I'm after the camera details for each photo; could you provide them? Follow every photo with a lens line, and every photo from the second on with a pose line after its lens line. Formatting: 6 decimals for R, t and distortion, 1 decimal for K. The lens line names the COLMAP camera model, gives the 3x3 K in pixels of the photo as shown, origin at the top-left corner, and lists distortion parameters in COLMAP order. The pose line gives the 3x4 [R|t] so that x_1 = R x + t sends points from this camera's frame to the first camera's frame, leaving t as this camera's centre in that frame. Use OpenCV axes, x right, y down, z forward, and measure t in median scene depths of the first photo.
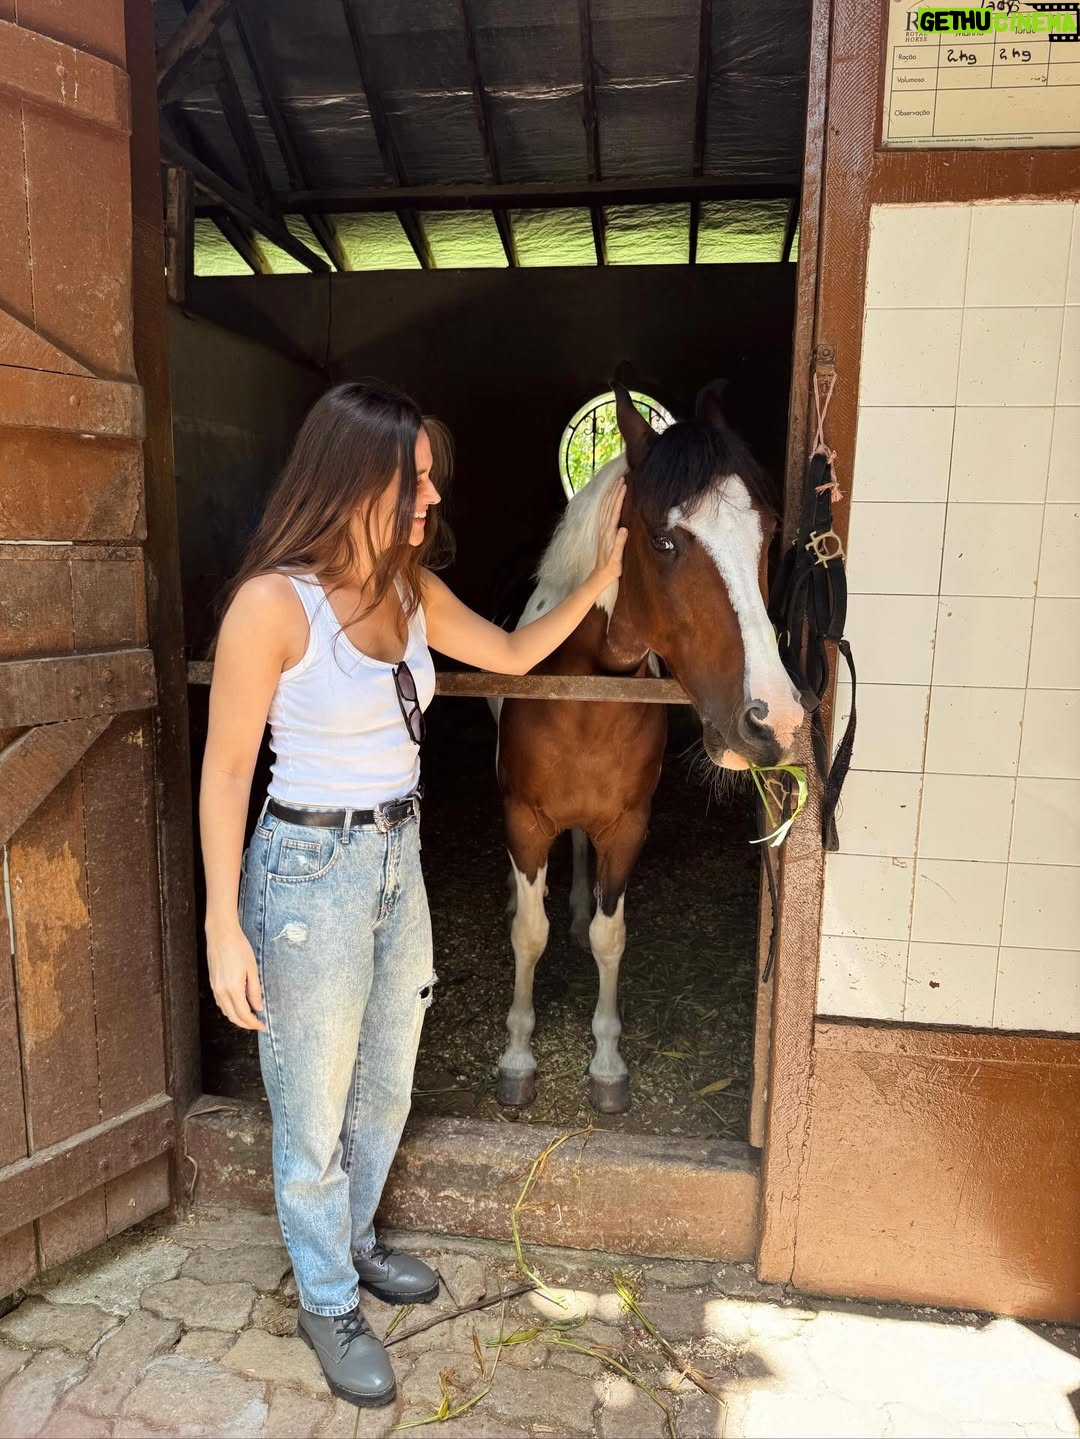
lens RADIAL K [[1016.1, 0, 540.0], [0, 1016.1, 719.5], [0, 0, 1]] dist [-0.012010, -0.003299]
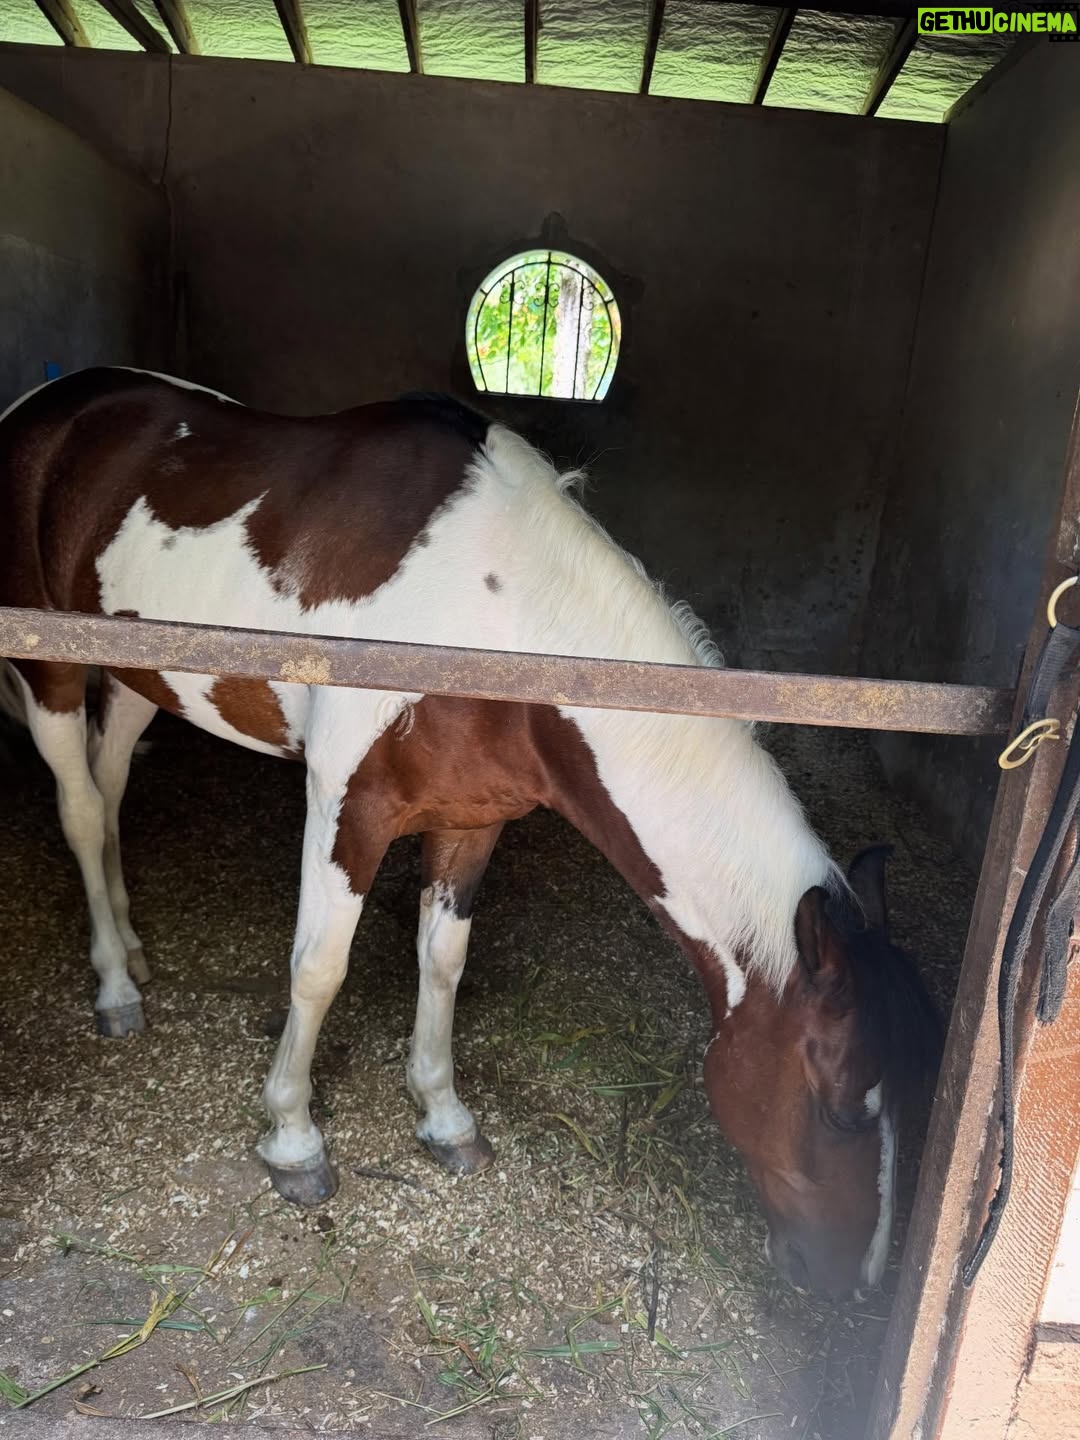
lens RADIAL K [[1016.8, 0, 540.0], [0, 1016.8, 720.0], [0, 0, 1]] dist [-0.012010, -0.003299]
pose [[0.989330, 0.033292, 0.141836, -0.026423], [-0.044594, 0.996013, 0.077263, -0.019848], [-0.138698, -0.082764, 0.986870, 0.190368]]
